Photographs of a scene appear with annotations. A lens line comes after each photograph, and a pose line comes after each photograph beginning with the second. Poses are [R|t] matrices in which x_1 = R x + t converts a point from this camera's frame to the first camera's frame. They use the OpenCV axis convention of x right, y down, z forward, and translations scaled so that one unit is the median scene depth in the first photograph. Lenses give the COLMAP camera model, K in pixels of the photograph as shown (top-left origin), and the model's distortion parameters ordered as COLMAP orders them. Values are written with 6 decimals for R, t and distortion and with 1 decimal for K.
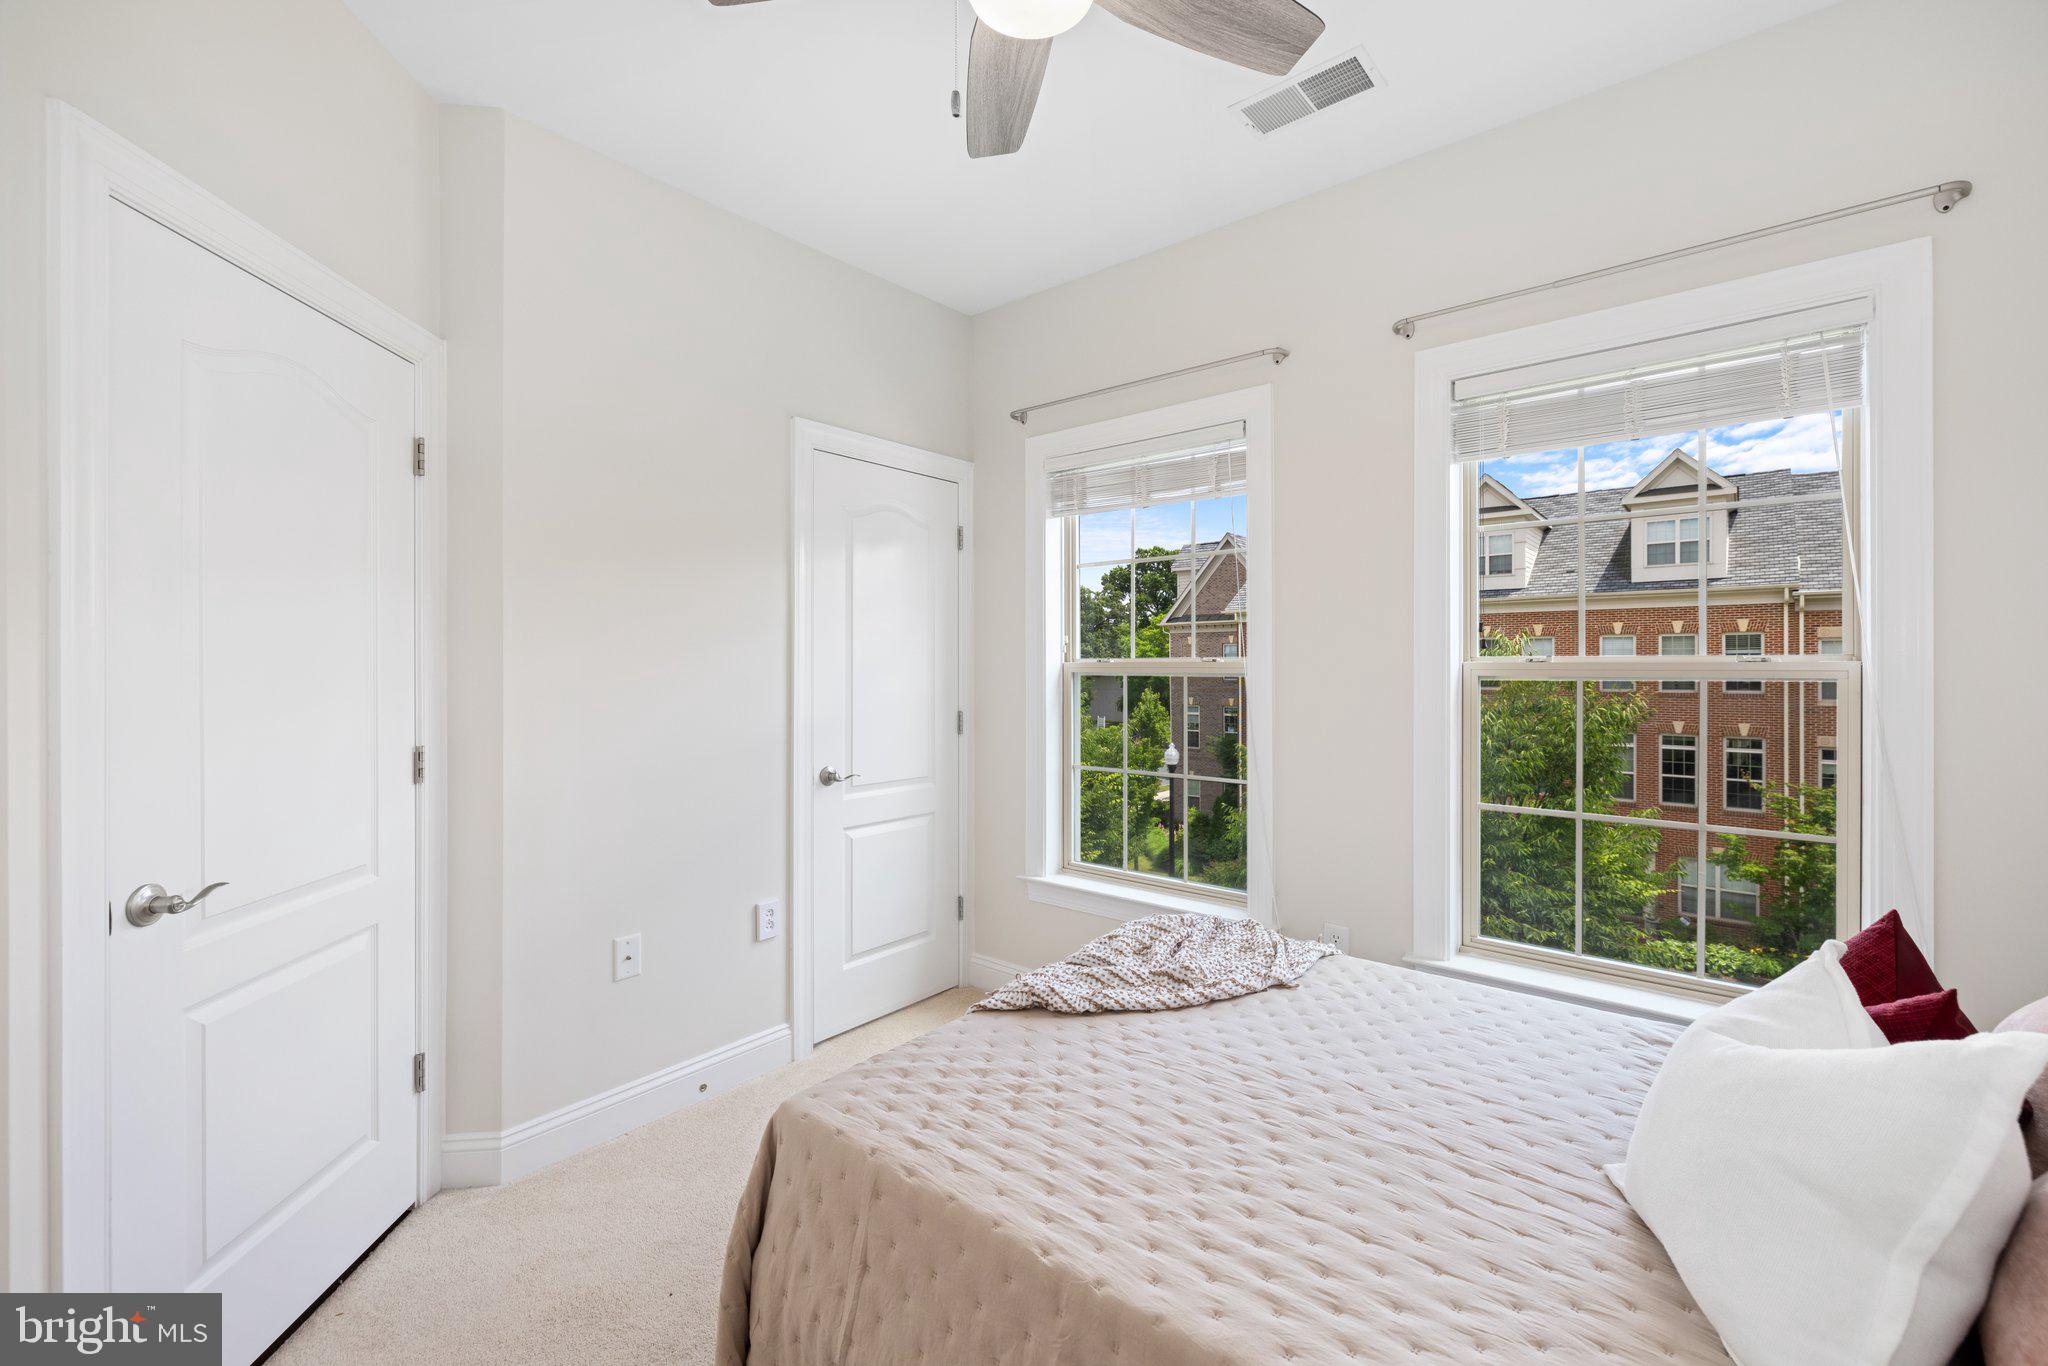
lens RADIAL K [[858.6, 0, 1029.2], [0, 858.6, 704.9], [0, 0, 1]] dist [-0.002263, -0.000036]
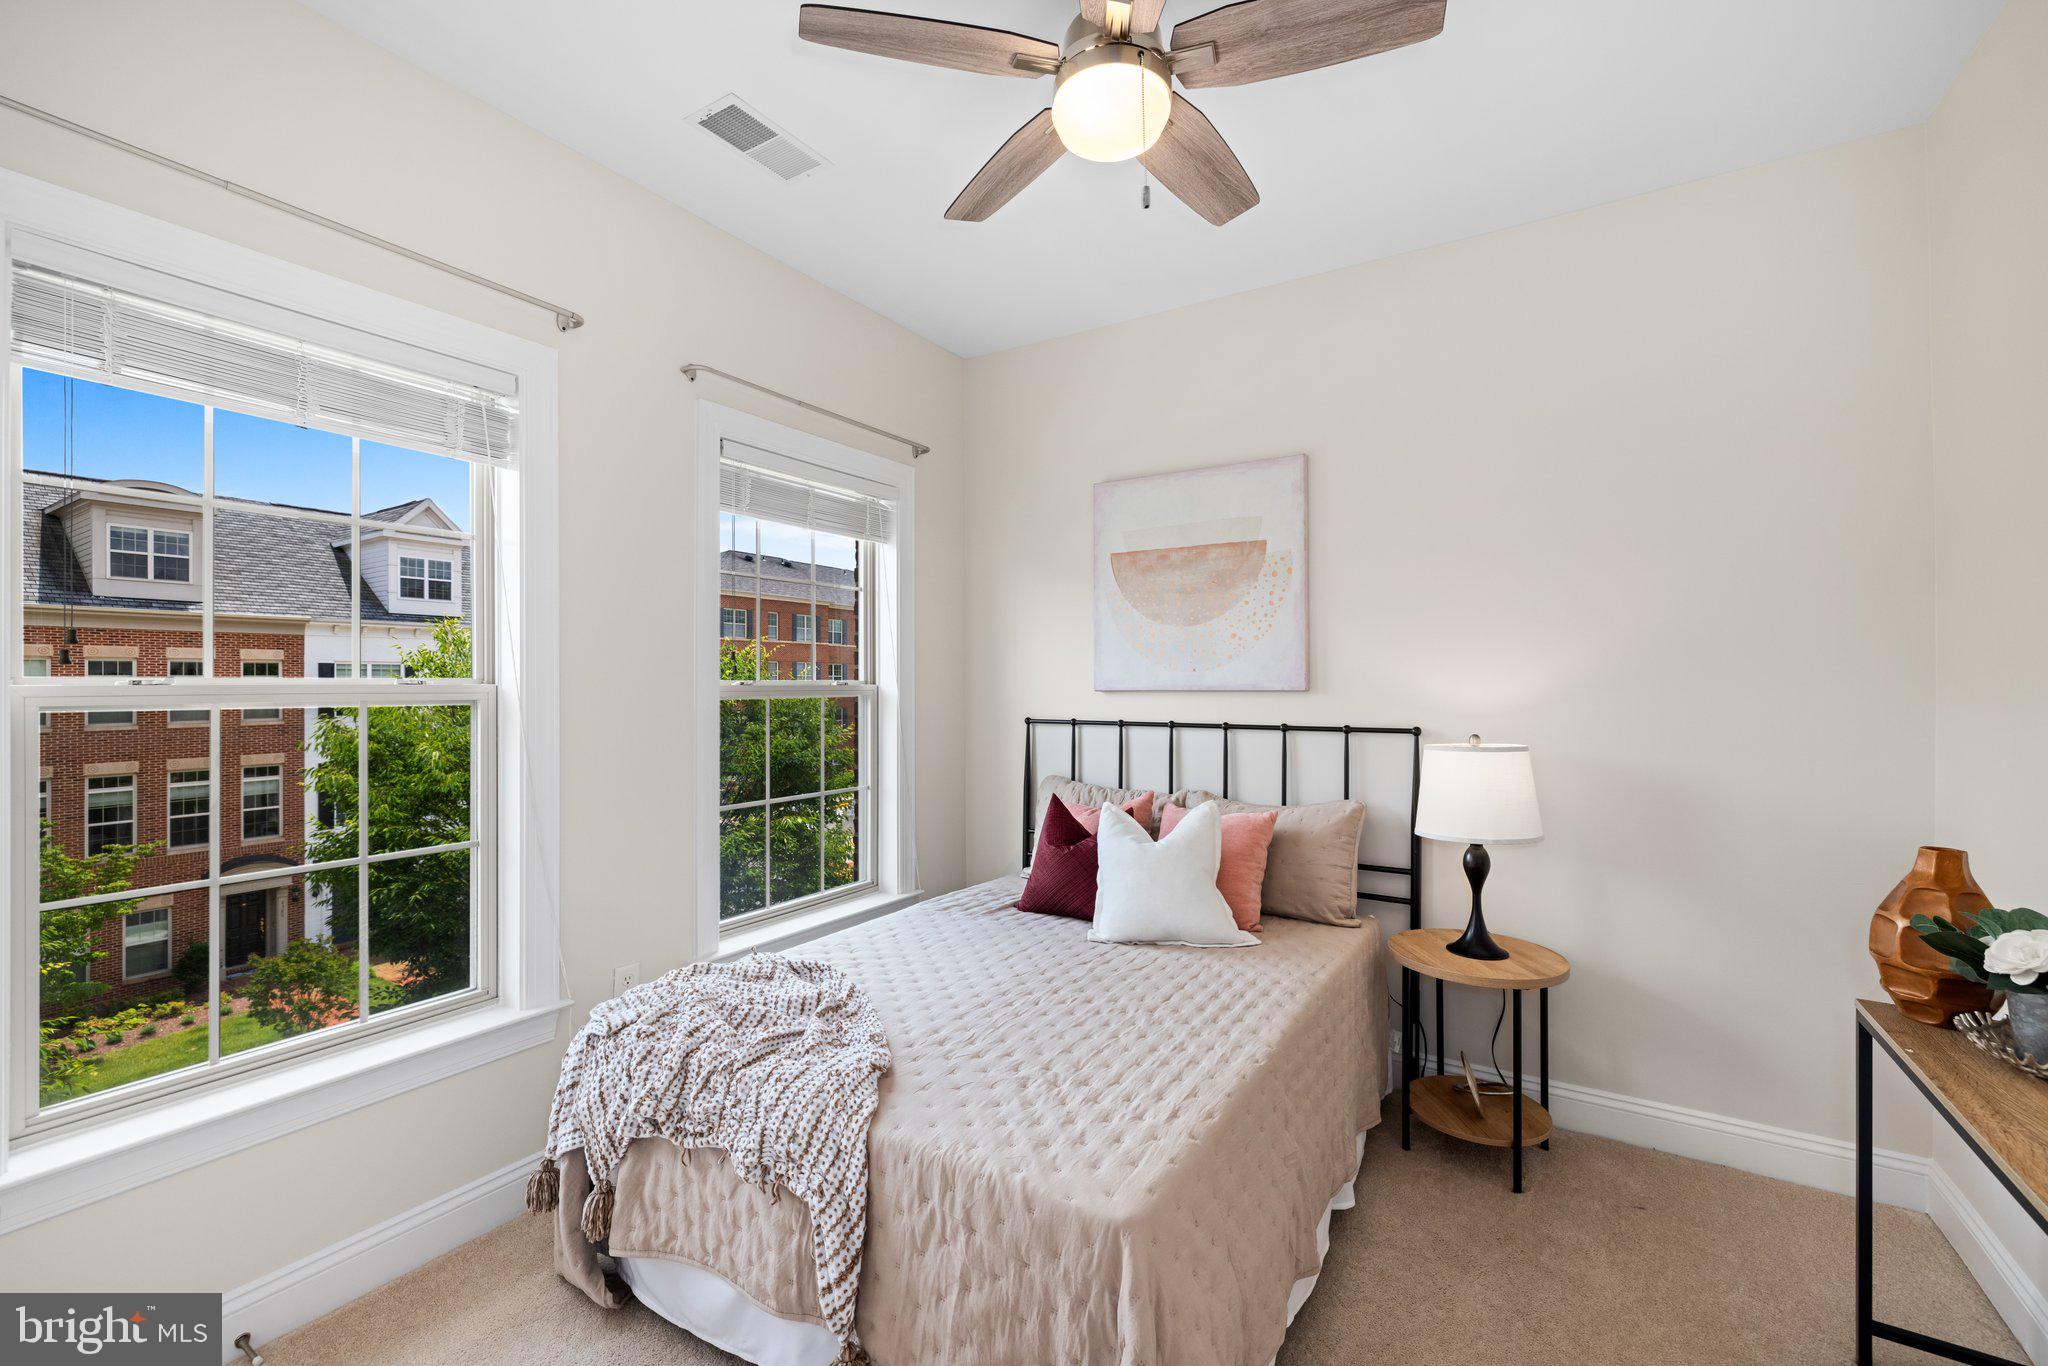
lens RADIAL K [[854.7, 0, 1021.8], [0, 854.7, 676.9], [0, 0, 1]] dist [-0.000474, -0.000026]
pose [[-0.121912, 0.012335, 0.992464, -0.545609], [0.058992, 0.998245, -0.005161, -0.021017], [-0.990786, 0.057918, -0.122426, 0.599861]]
